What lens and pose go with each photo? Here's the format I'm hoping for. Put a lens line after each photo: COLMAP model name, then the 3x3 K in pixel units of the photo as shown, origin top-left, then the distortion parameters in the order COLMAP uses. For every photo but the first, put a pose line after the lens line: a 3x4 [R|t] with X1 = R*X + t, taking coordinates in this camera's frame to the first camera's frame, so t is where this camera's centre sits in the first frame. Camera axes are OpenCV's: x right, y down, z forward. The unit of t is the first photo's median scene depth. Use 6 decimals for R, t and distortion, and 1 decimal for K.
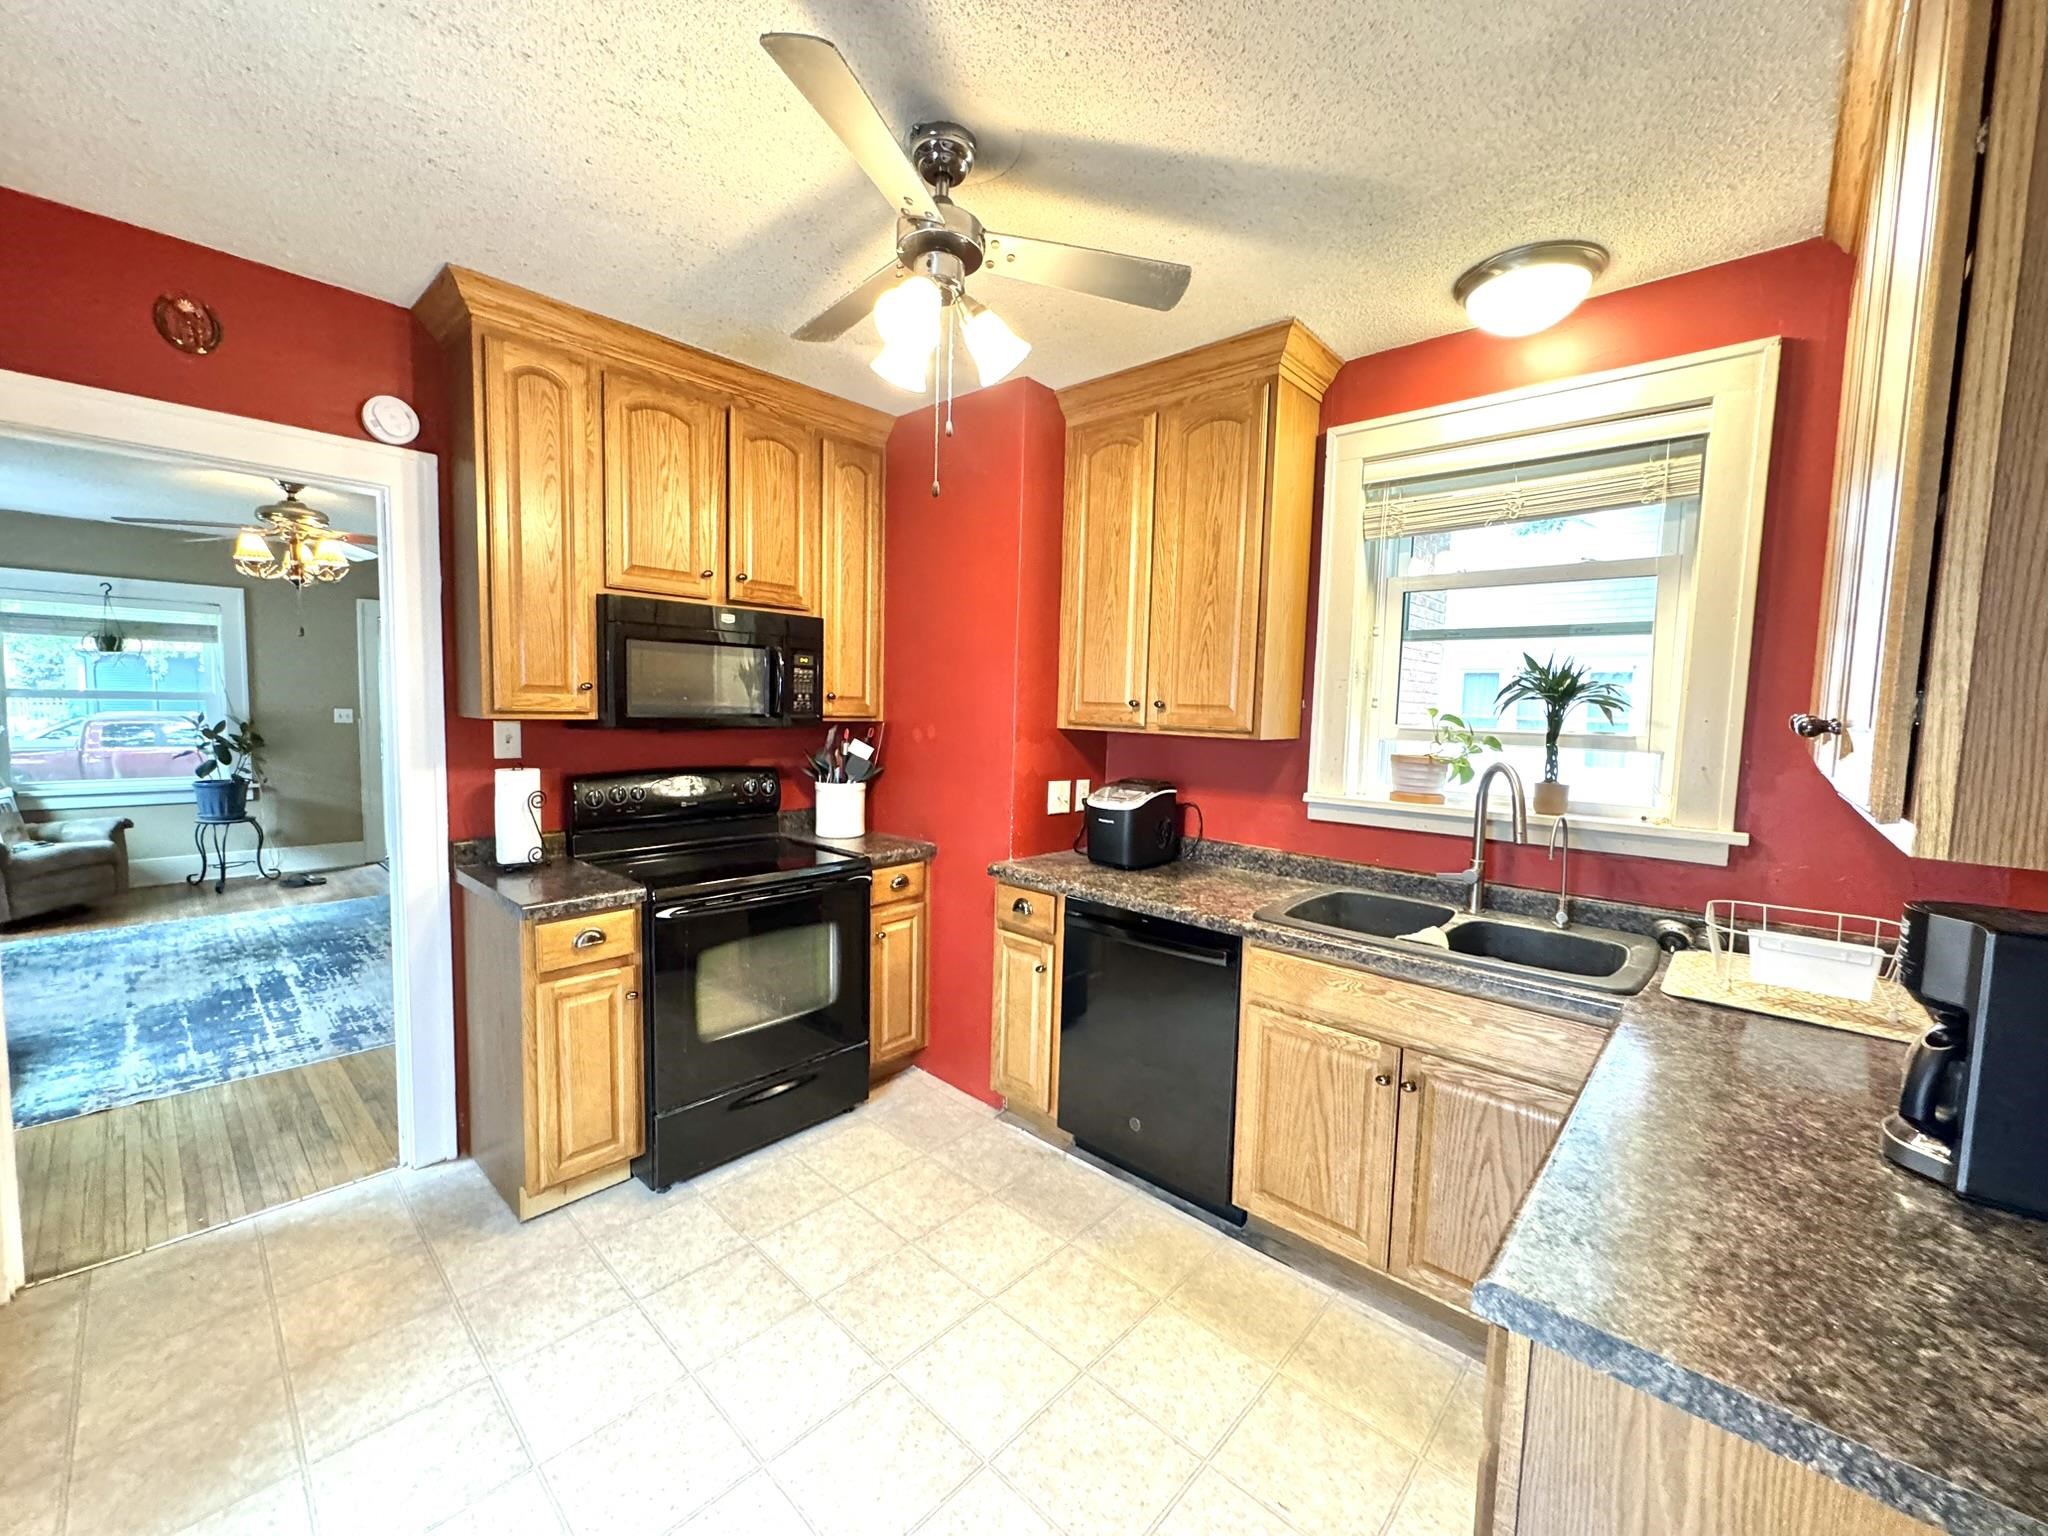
lens RADIAL K [[816.7, 0, 1021.2], [0, 816.7, 767.3], [0, 0, 1]] dist [-0.002062, 0.000208]
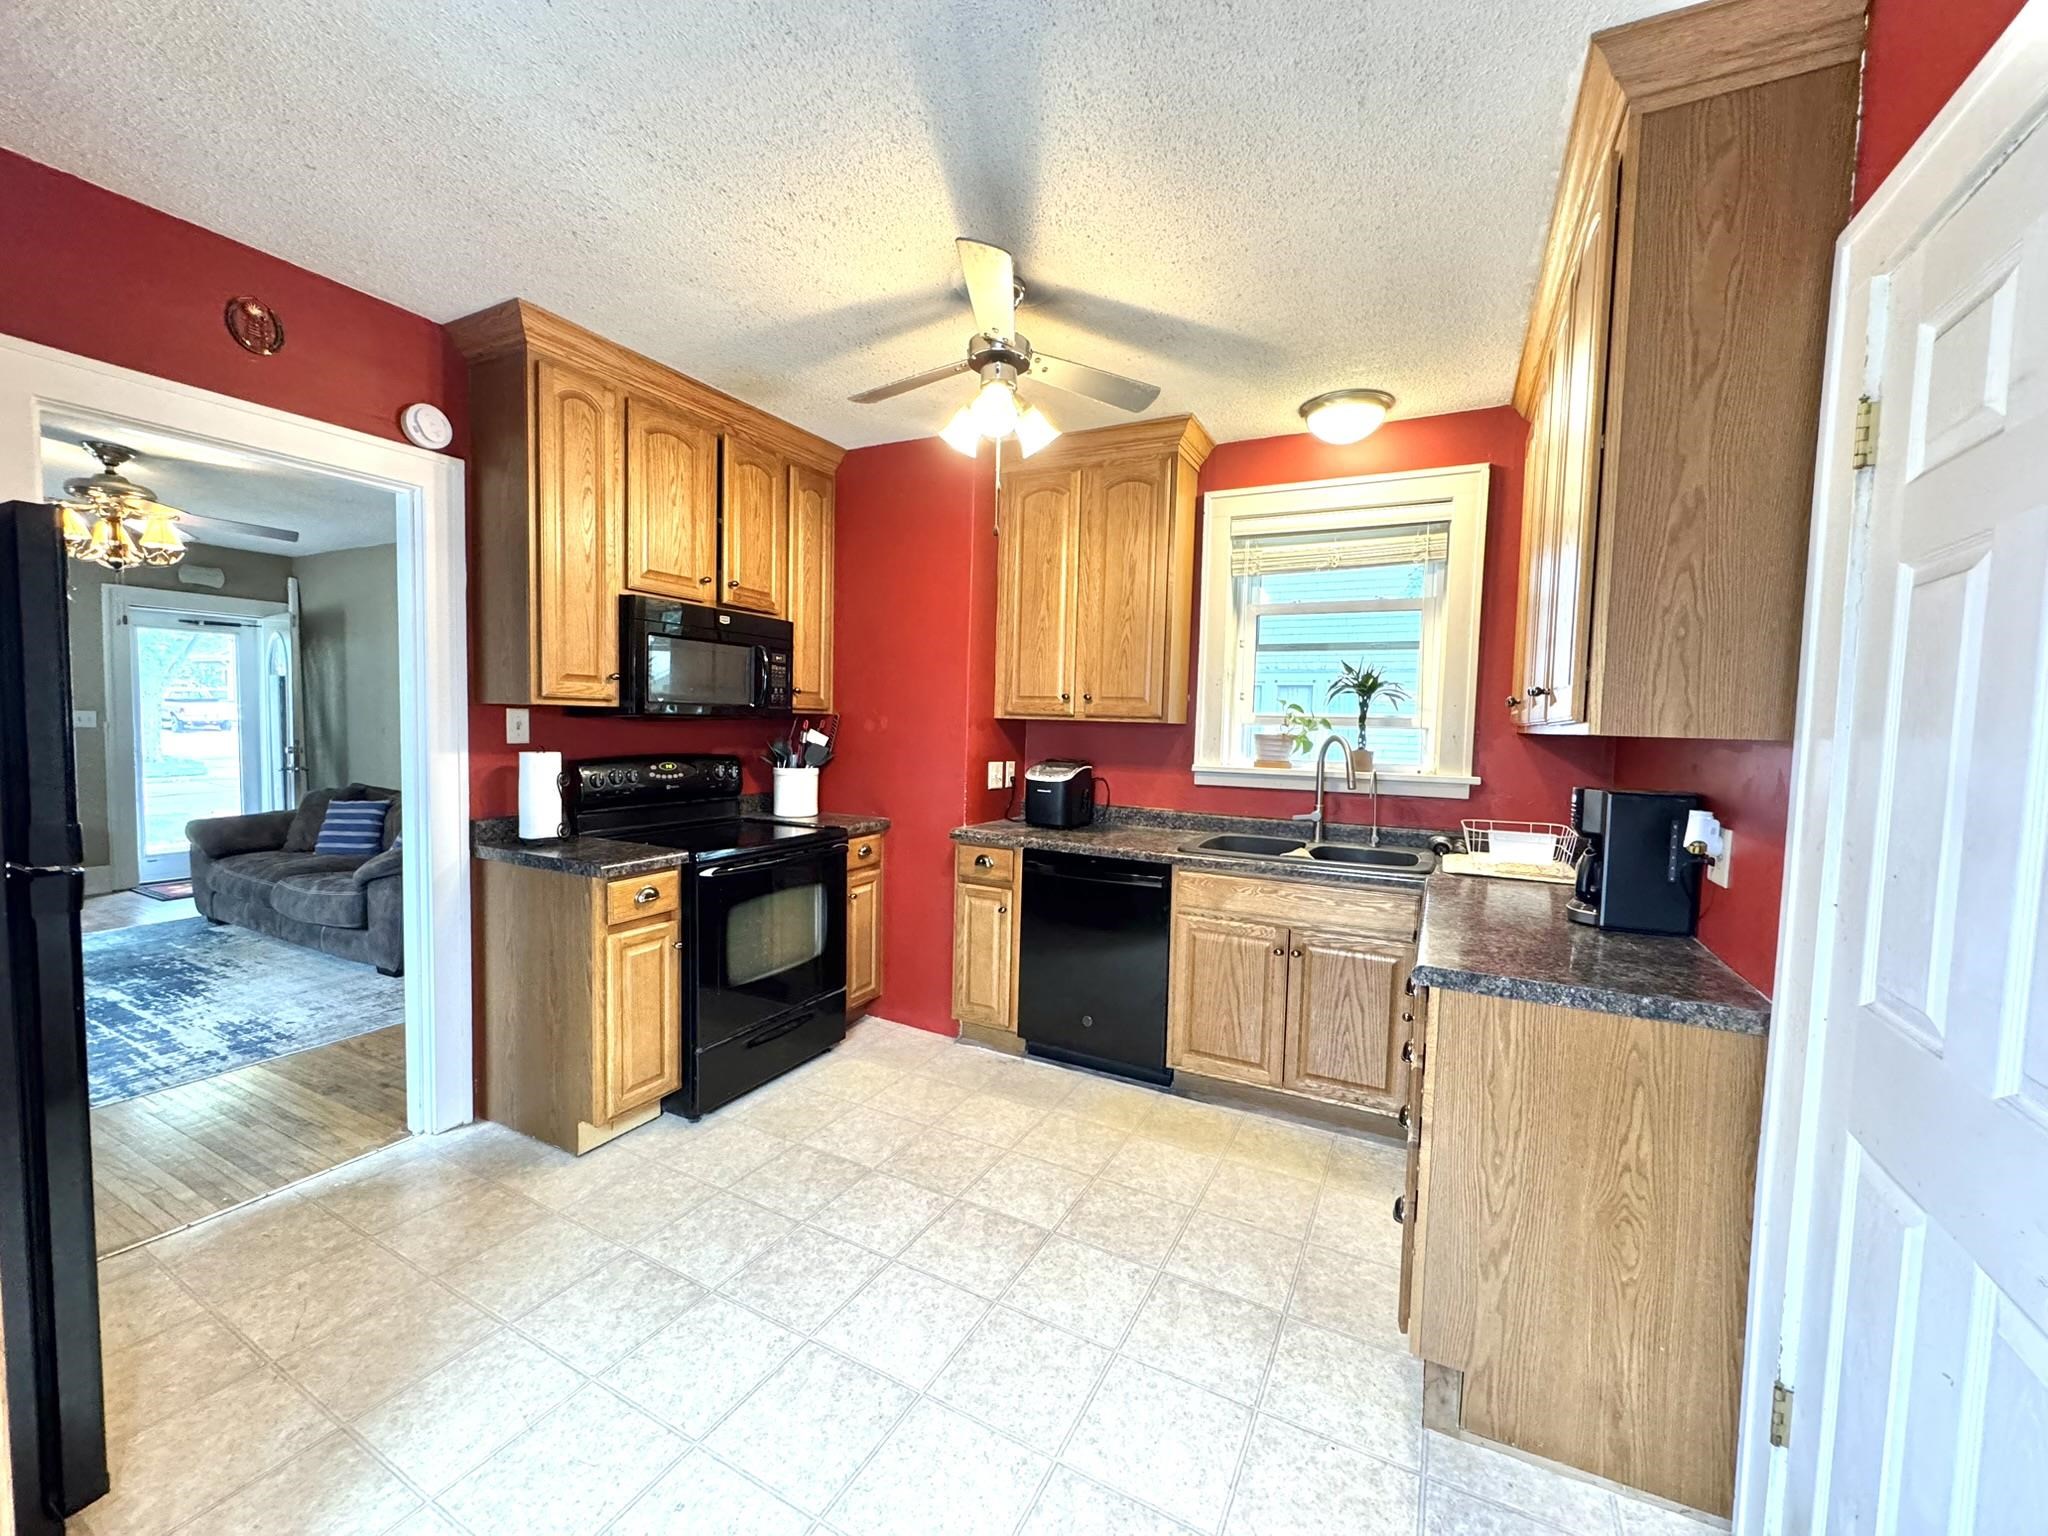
lens RADIAL K [[816.7, 0, 1021.8], [0, 816.7, 767.6], [0, 0, 1]] dist [-0.002062, 0.000208]
pose [[0.965195, -0.016609, 0.261003, -0.295854], [0.020506, 0.999715, -0.012213, 0.051904], [-0.260726, 0.017140, 0.965261, -0.228489]]
